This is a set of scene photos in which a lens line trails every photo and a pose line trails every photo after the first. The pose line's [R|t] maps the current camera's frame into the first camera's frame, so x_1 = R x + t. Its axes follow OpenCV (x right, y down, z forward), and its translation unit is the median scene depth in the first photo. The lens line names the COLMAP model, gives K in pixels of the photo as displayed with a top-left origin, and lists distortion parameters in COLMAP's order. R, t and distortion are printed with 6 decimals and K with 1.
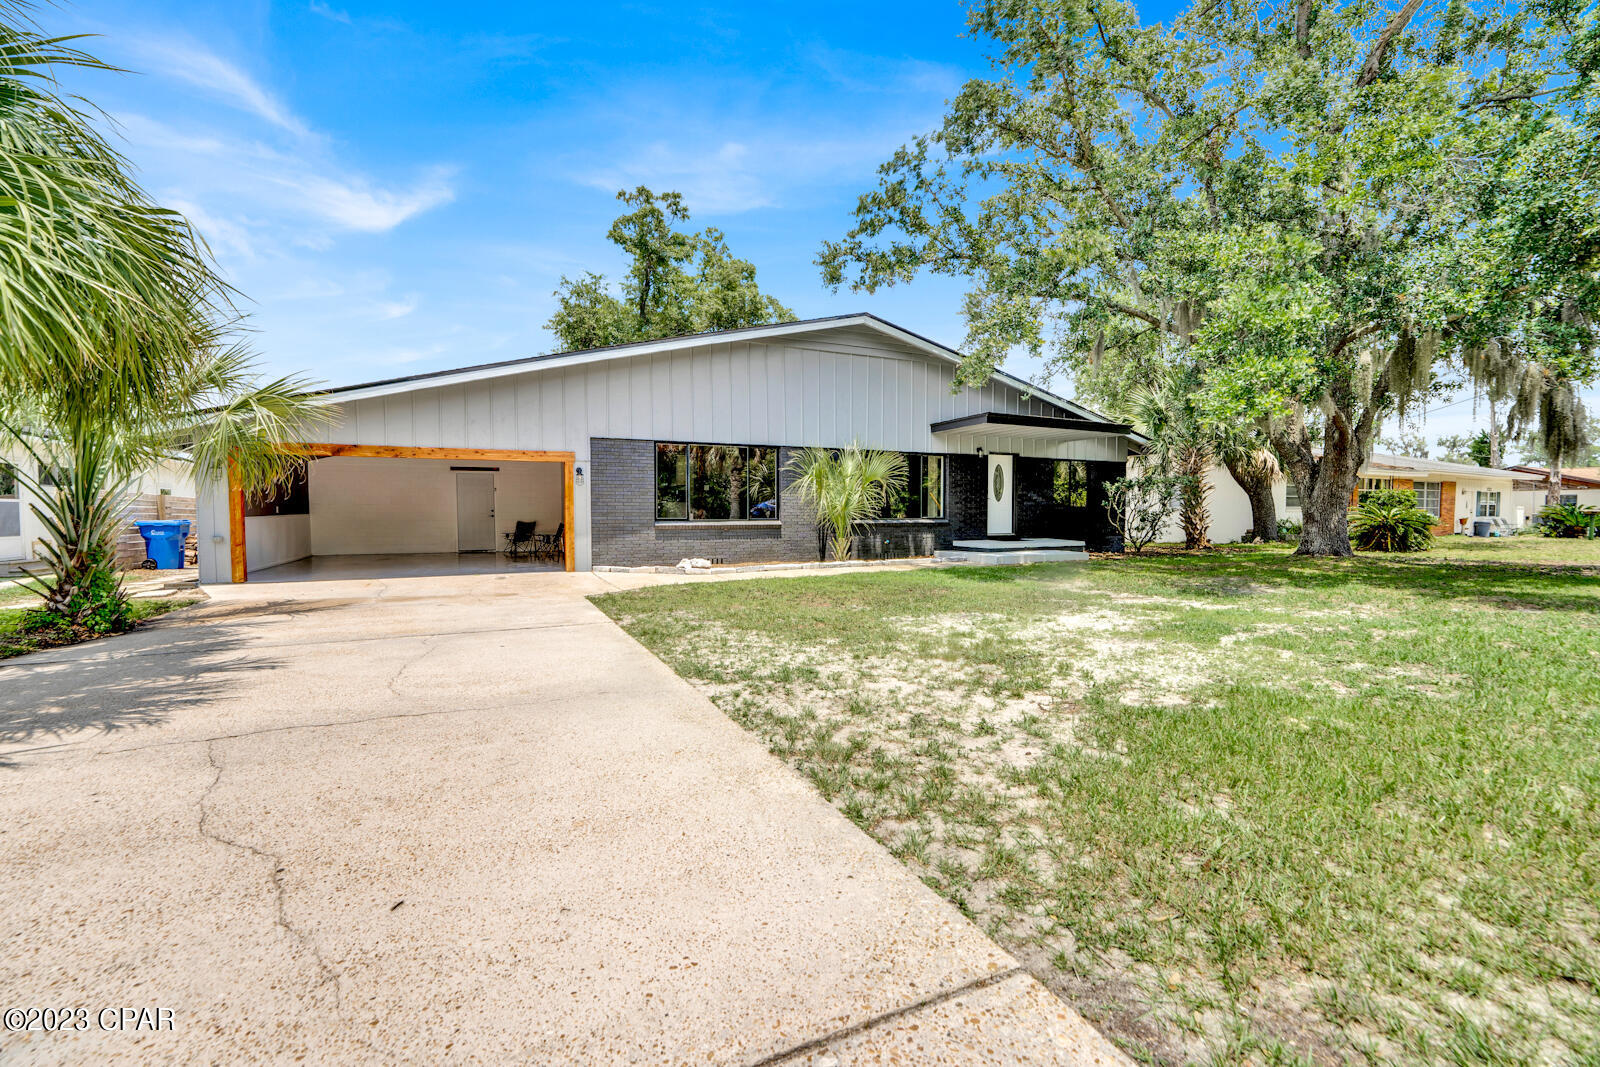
lens RADIAL K [[638.8, 0, 776.1], [0, 638.8, 538.1], [0, 0, 1]] dist [-0.019084, 0.000755]
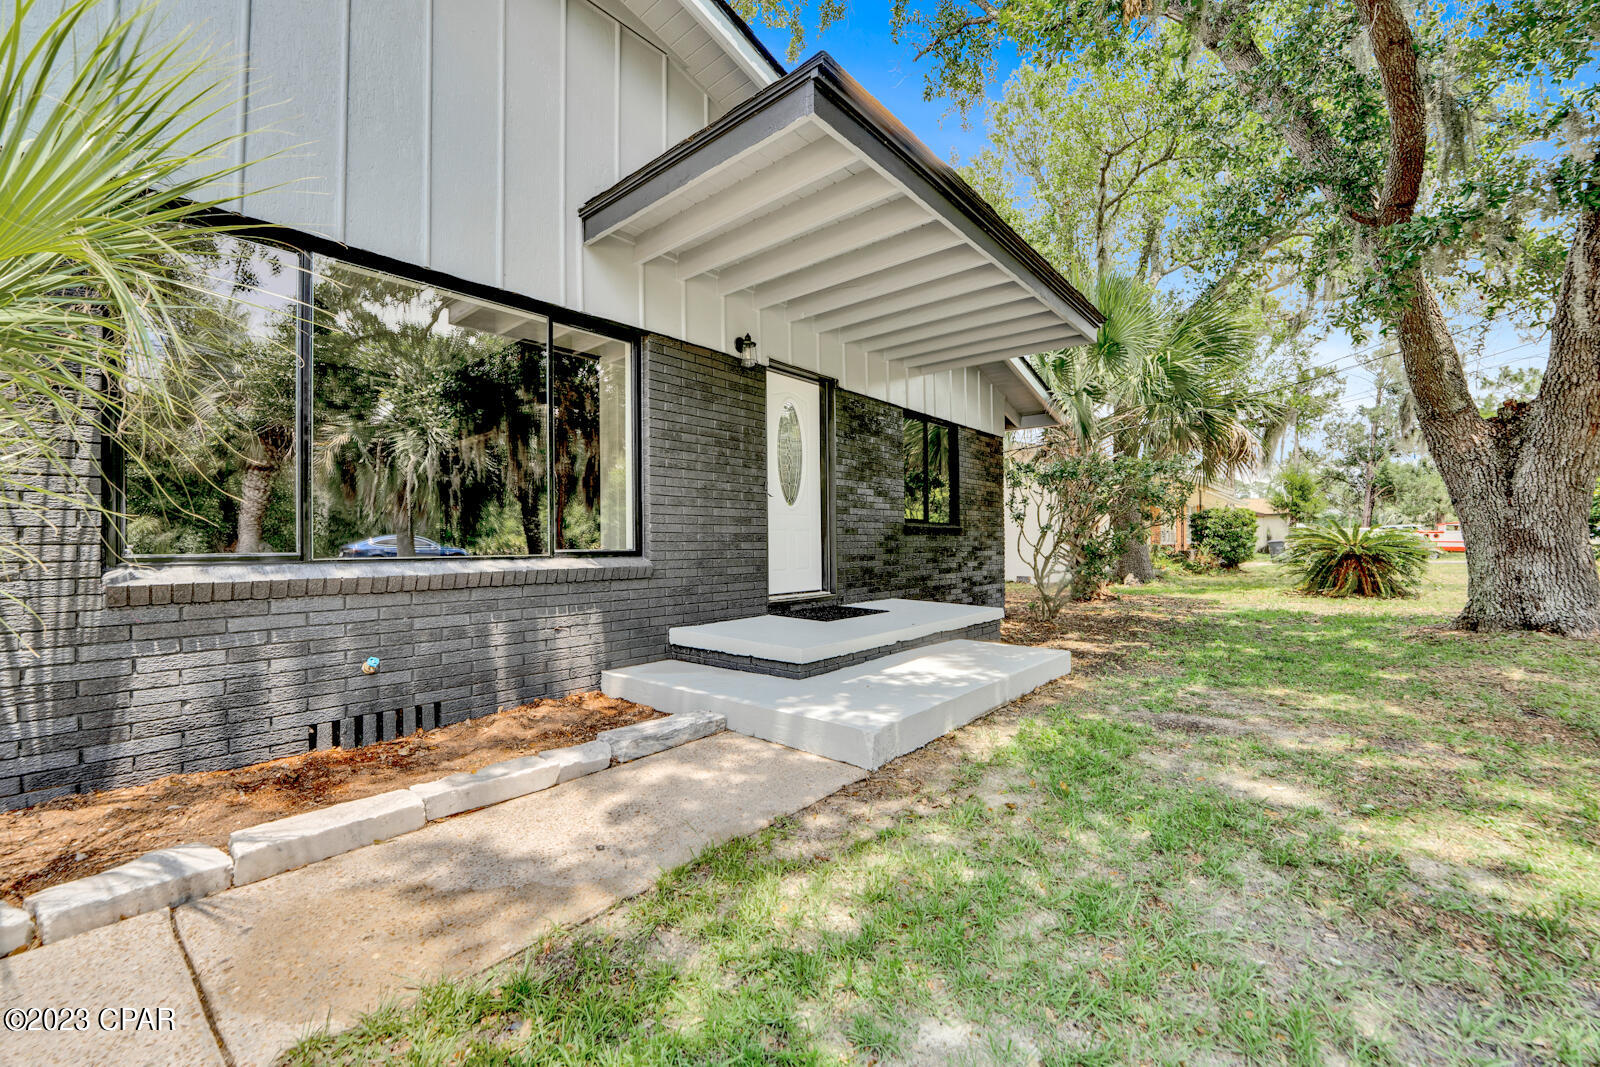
lens RADIAL K [[638.8, 0, 776.1], [0, 638.8, 538.1], [0, 0, 1]] dist [-0.019084, 0.000755]
pose [[0.912375, -0.005917, 0.409312, 0.195496], [0.022880, 0.999070, -0.036557, -0.025091], [-0.408715, 0.042718, 0.911662, 0.686432]]
